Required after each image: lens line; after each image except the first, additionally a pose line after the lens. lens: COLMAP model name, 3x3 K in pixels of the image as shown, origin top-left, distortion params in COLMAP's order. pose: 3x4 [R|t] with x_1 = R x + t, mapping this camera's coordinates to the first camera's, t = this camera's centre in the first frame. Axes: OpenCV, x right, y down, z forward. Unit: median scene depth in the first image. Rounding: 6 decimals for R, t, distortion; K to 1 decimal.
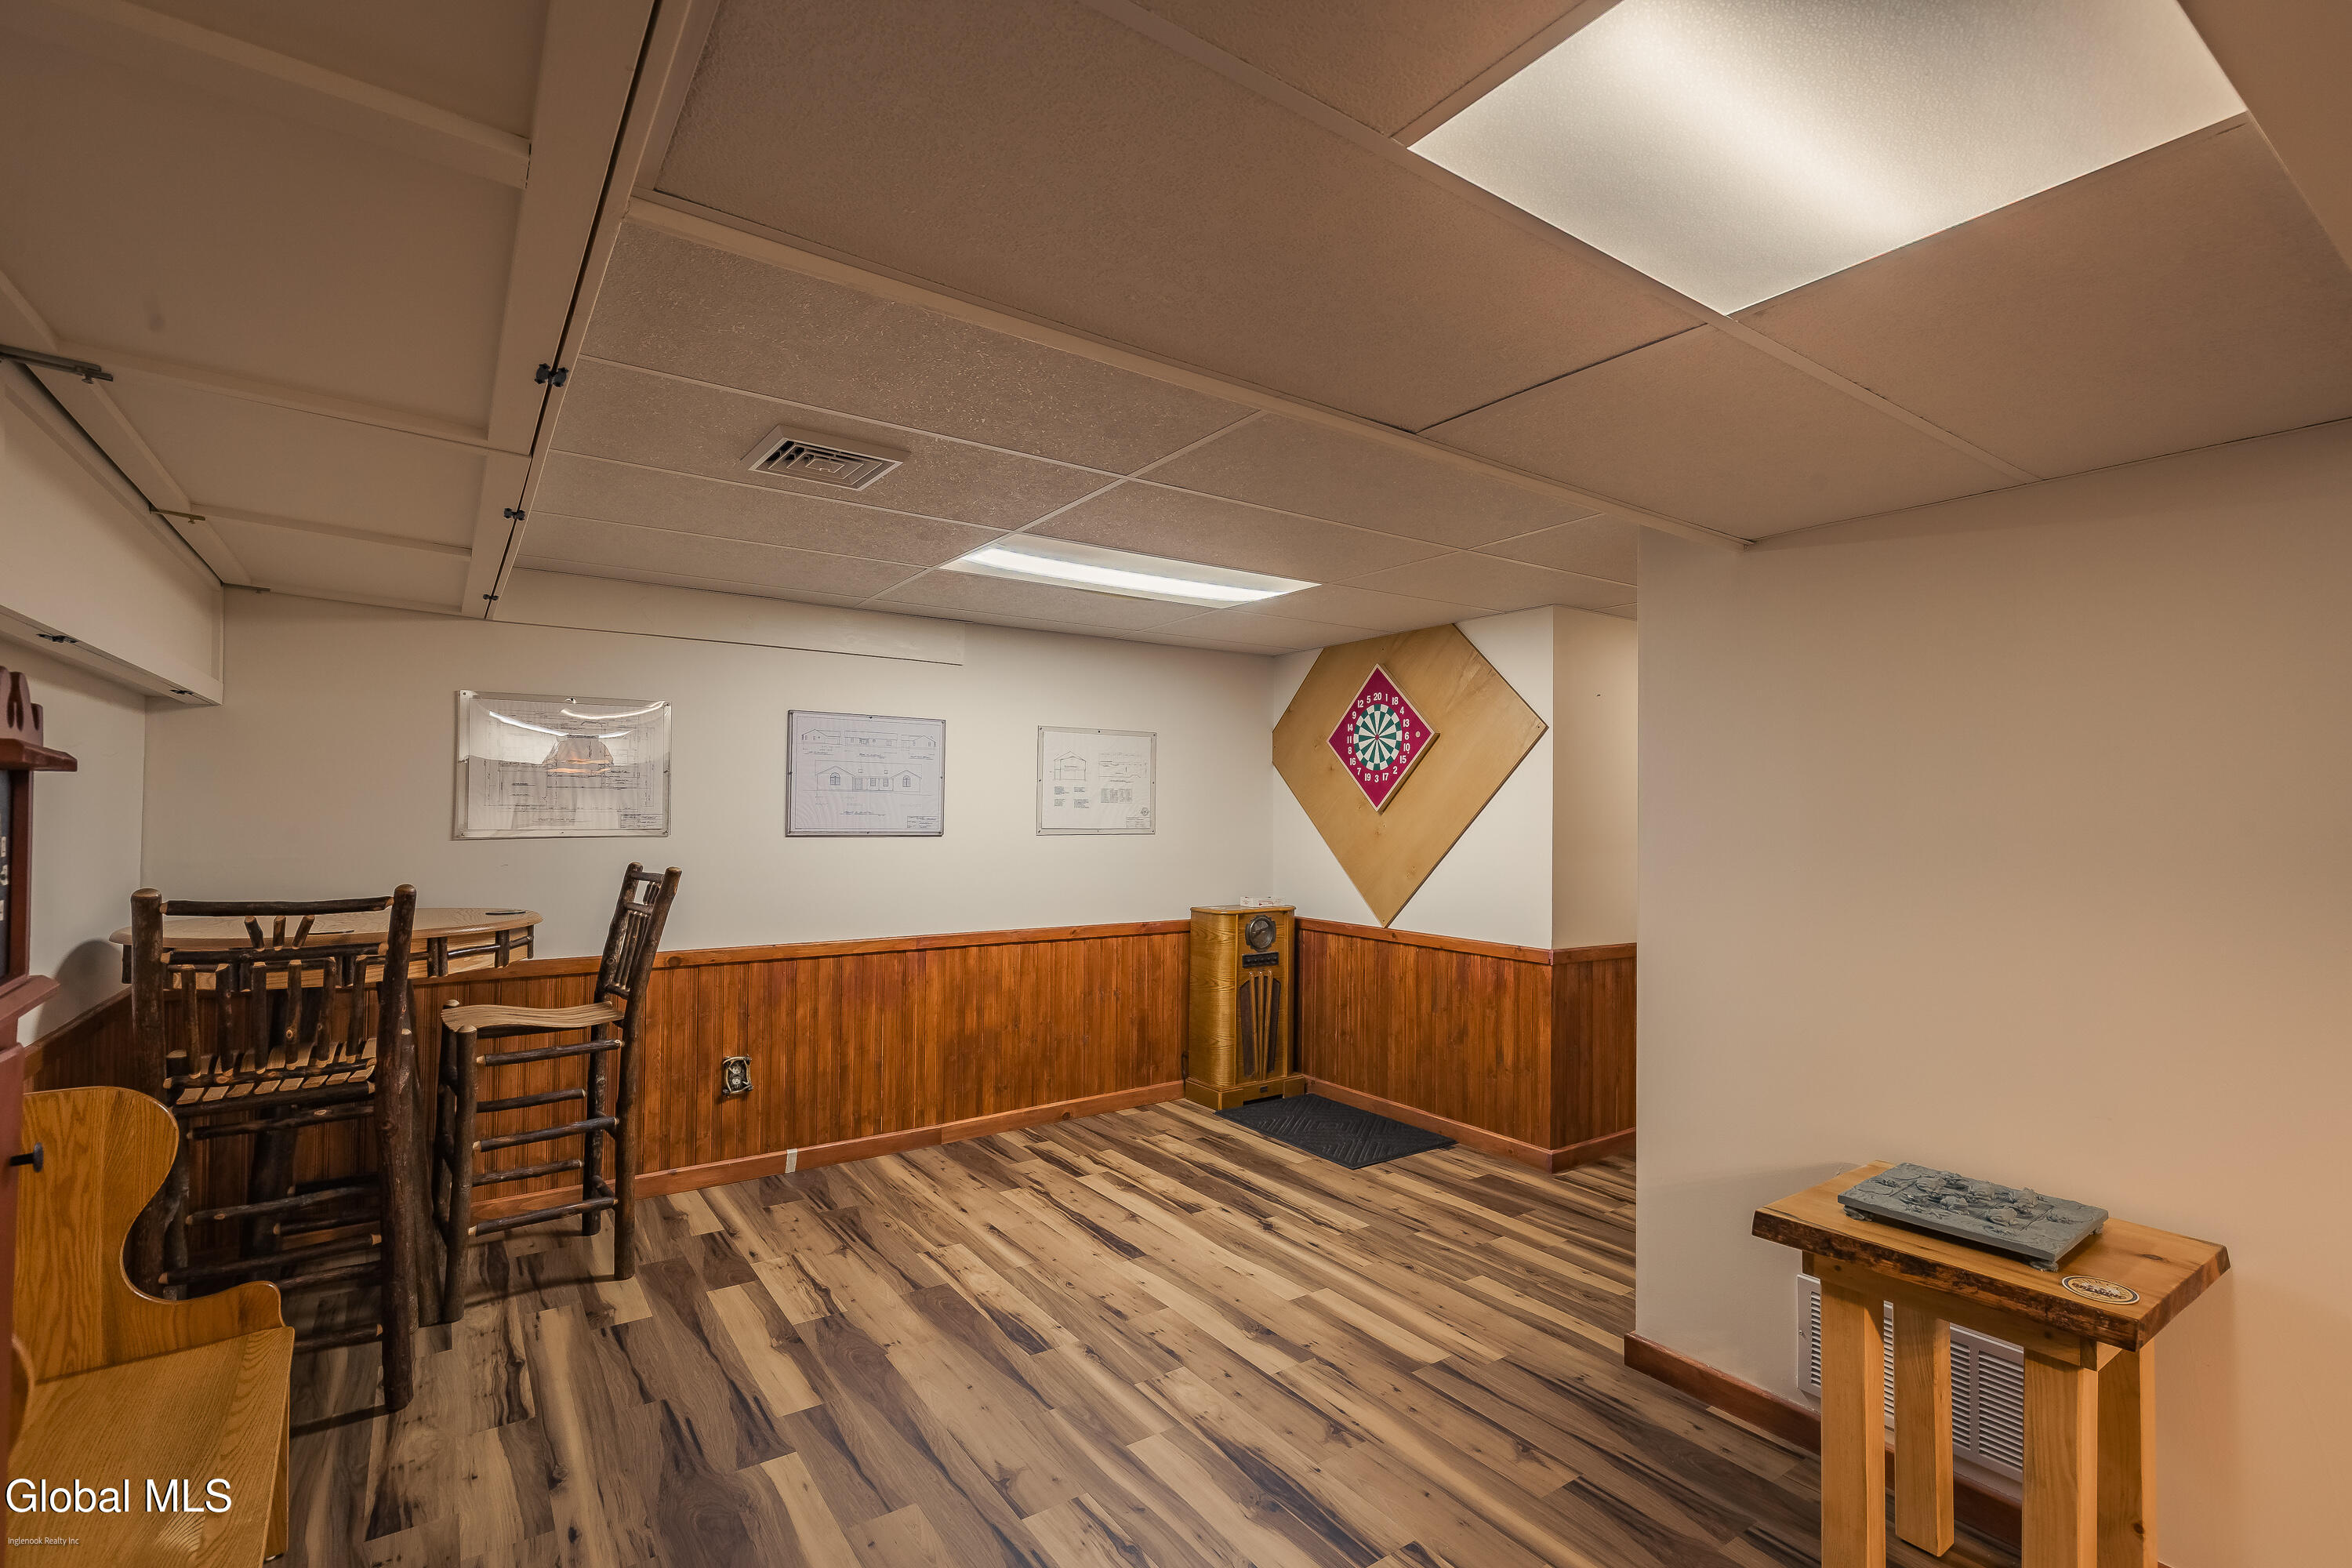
lens RADIAL K [[1055.3, 0, 1172.8], [0, 1055.3, 793.4], [0, 0, 1]] dist [0.008418, -0.001523]
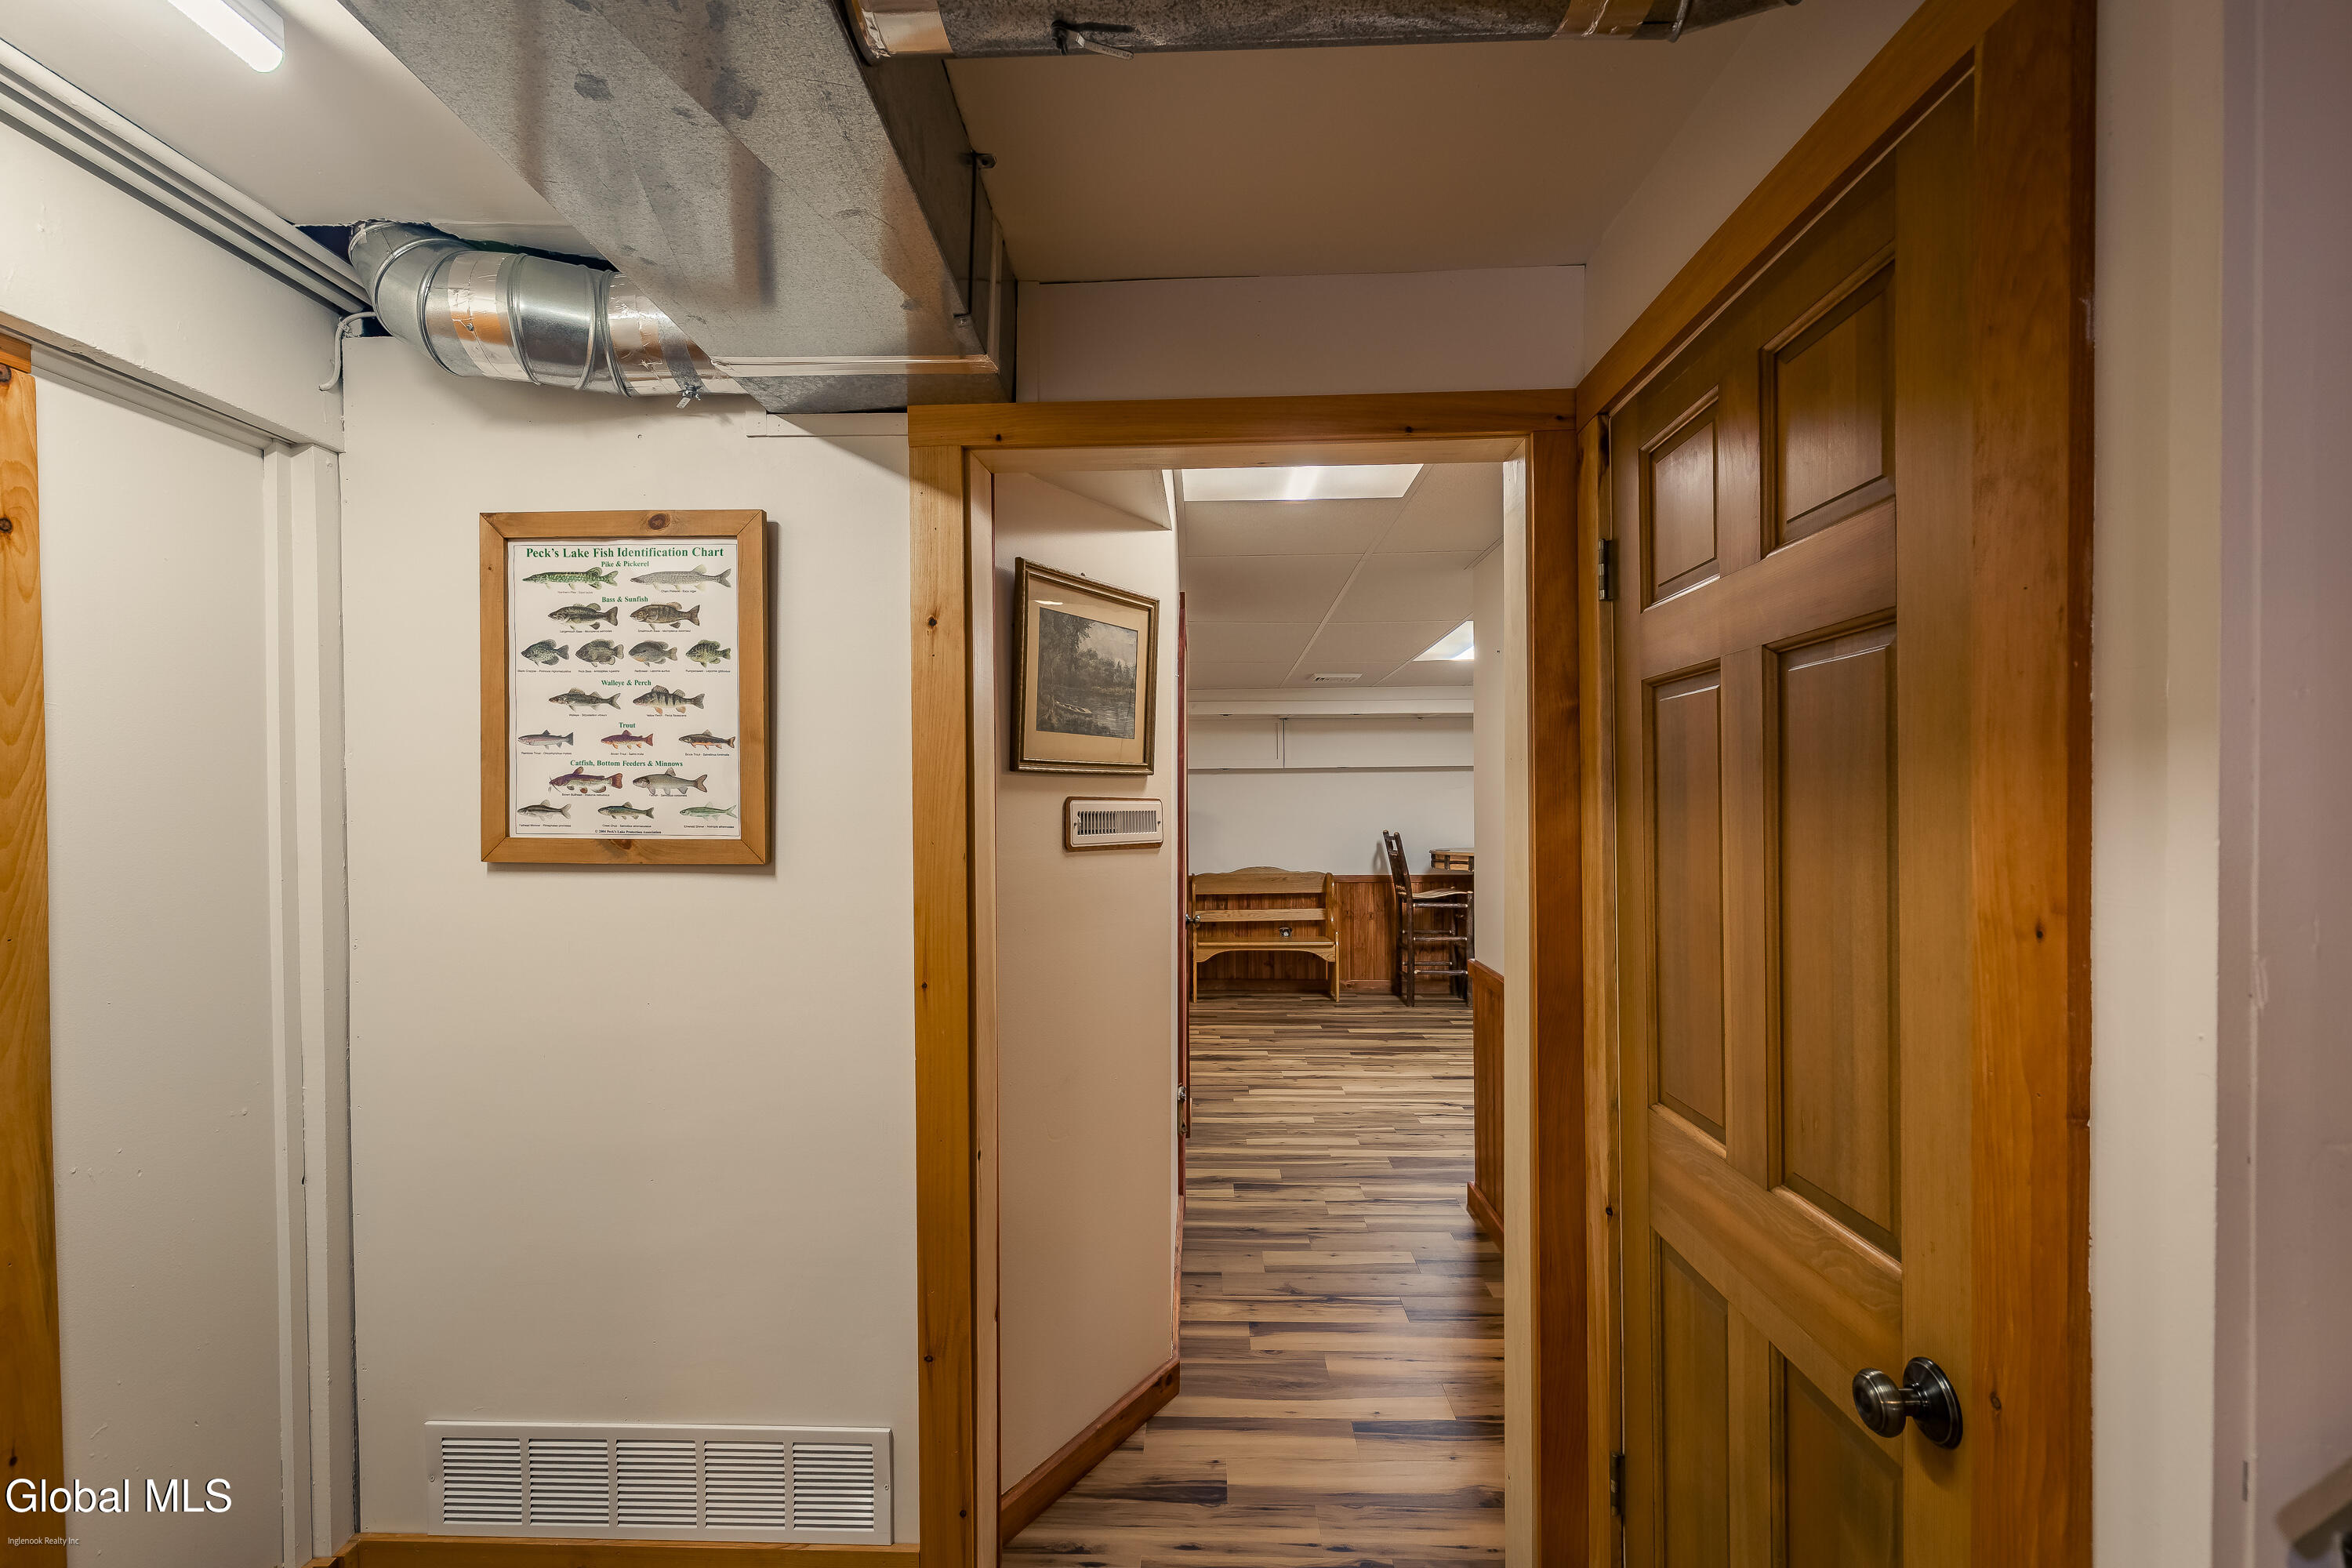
lens RADIAL K [[1055.3, 0, 1171.8], [0, 1055.3, 800.4], [0, 0, 1]] dist [0.008418, -0.001523]
pose [[-0.596047, -0.011294, -0.802870, 1.711700], [0.013134, 0.999630, -0.023813, 0.047820], [0.802842, -0.024738, -0.595678, 1.859926]]
